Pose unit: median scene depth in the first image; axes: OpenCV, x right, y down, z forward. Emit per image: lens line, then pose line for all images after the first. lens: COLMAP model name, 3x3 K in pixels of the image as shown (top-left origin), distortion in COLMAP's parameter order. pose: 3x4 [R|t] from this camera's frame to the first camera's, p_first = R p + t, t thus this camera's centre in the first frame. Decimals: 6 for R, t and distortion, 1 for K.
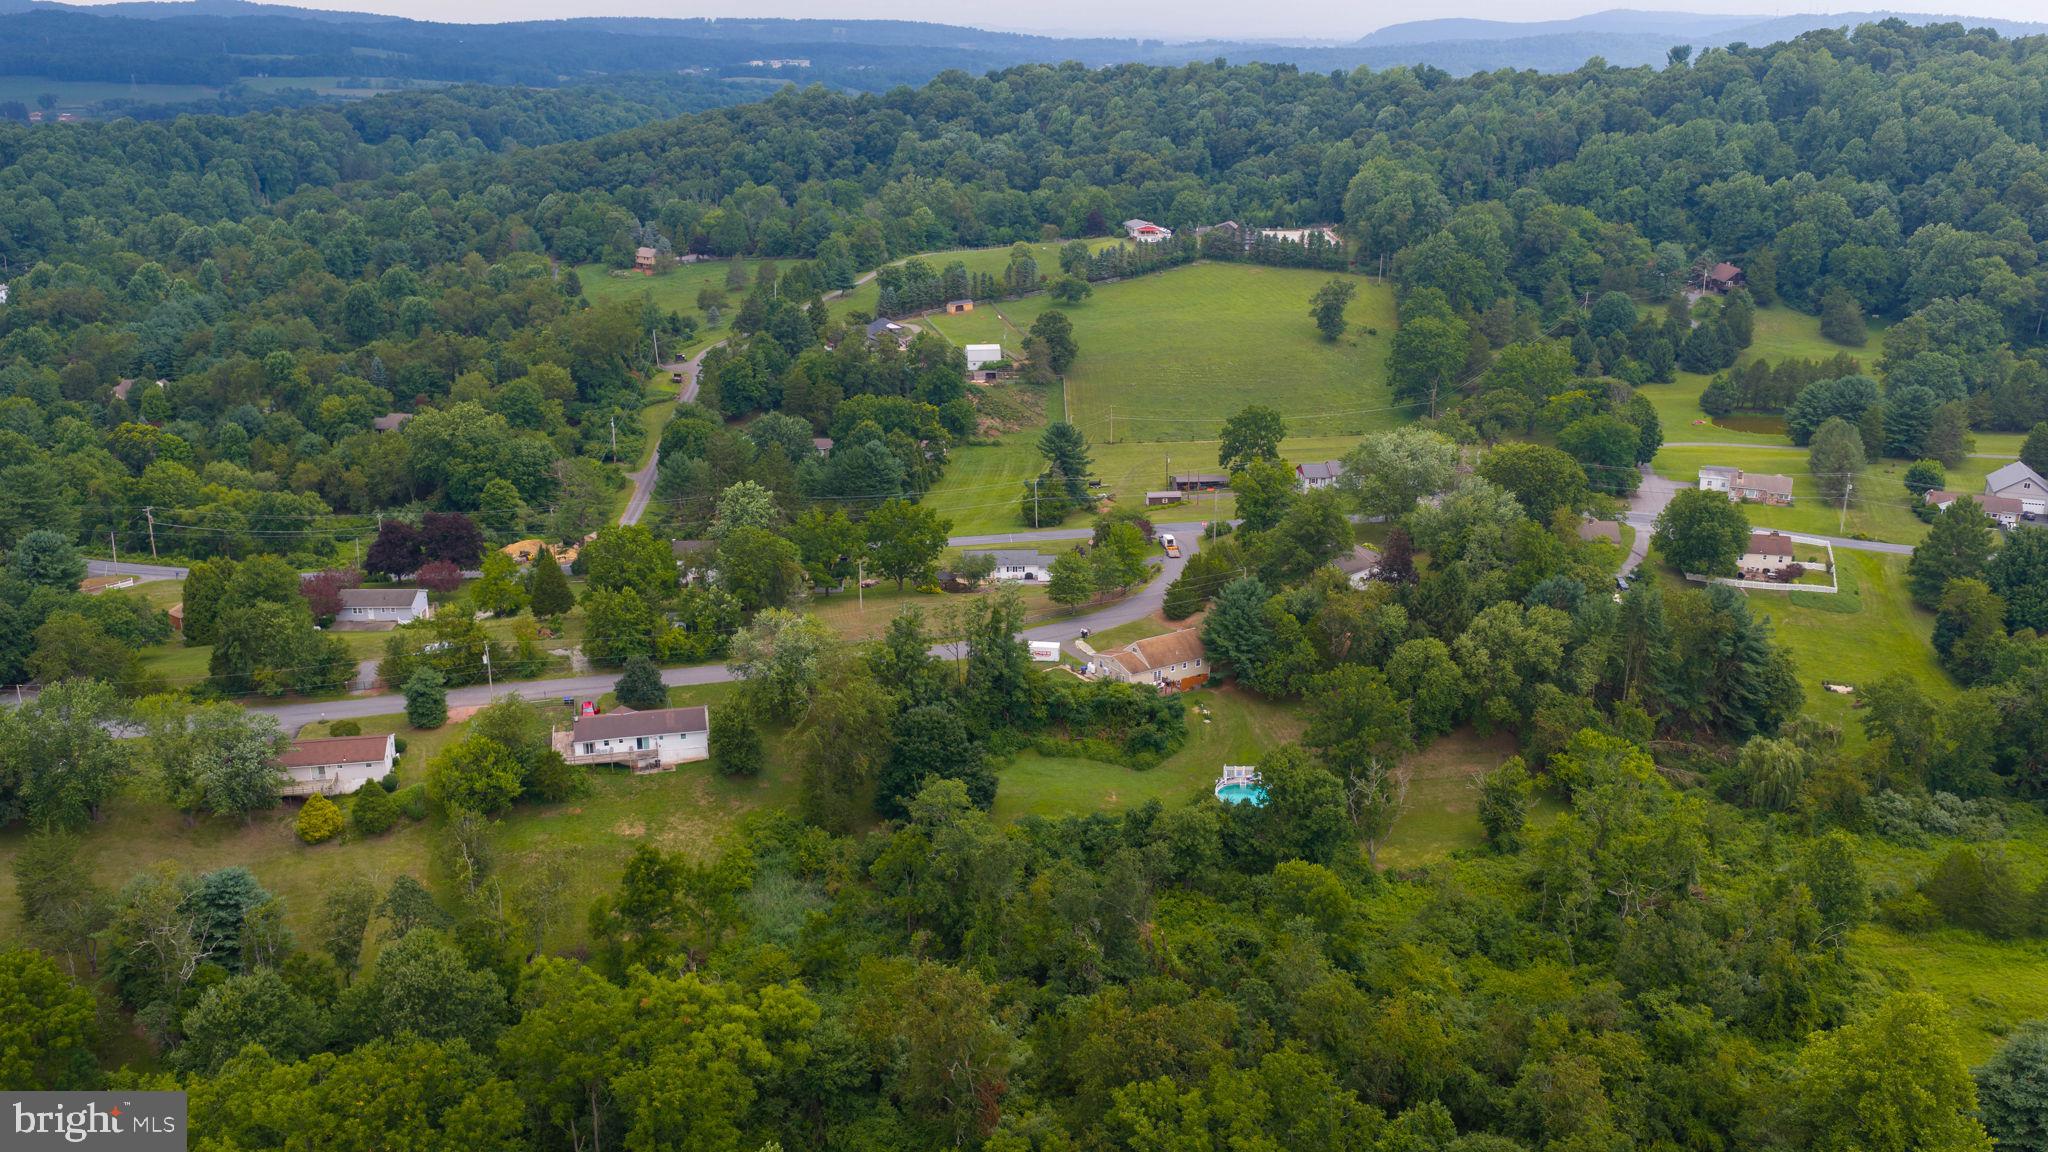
lens RADIAL K [[1681.1, 0, 1022.9], [0, 1681.1, 578.9], [0, 0, 1]] dist [0.009703, -0.028102]
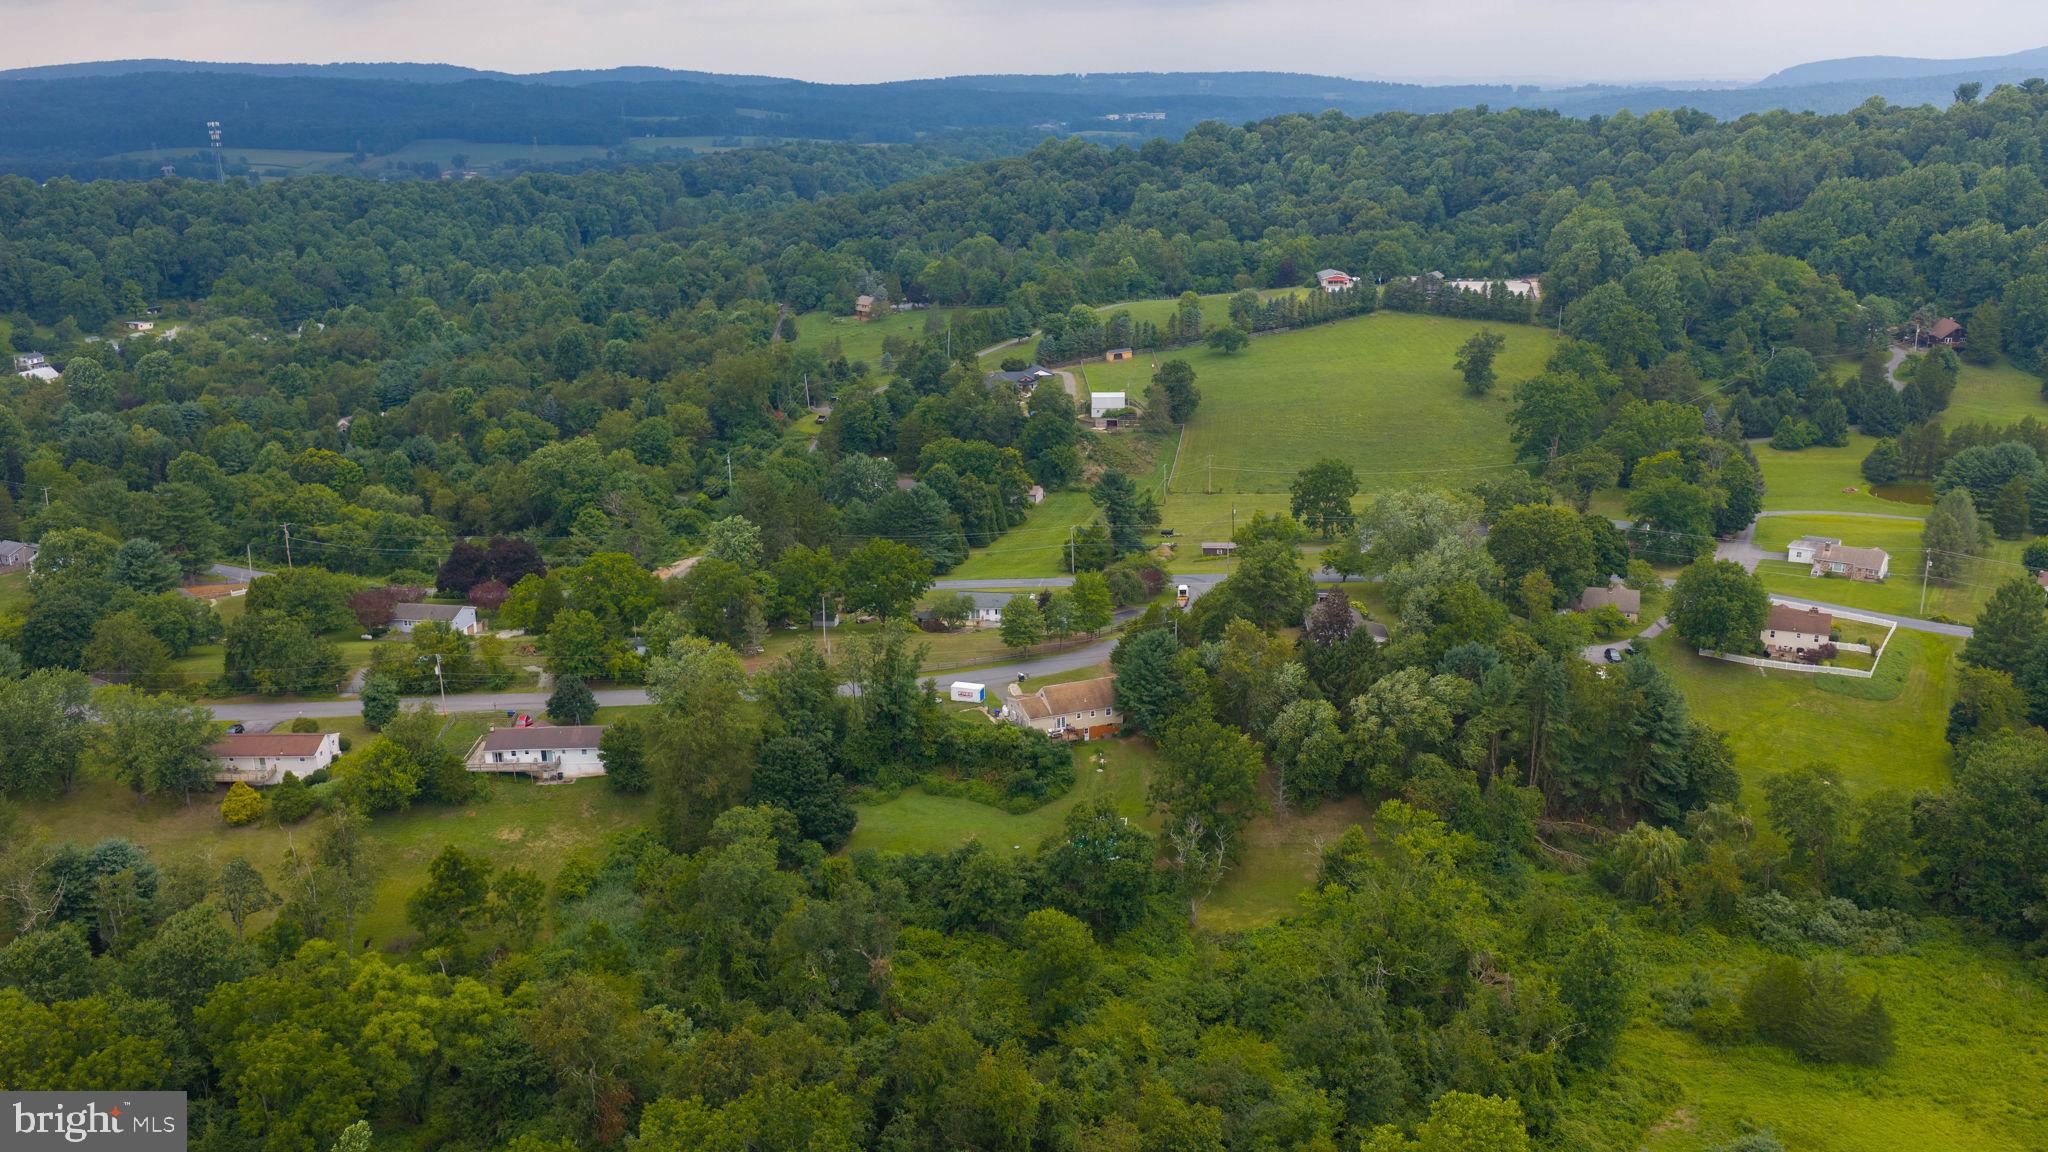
lens RADIAL K [[1681.1, 0, 1026.0], [0, 1681.1, 575.4], [0, 0, 1]] dist [0.009703, -0.028102]
pose [[0.976787, 0.039990, -0.210447, 0.165141], [-0.046325, 0.998607, -0.025258, -0.002226], [0.209143, 0.034421, 0.977279, 0.008026]]
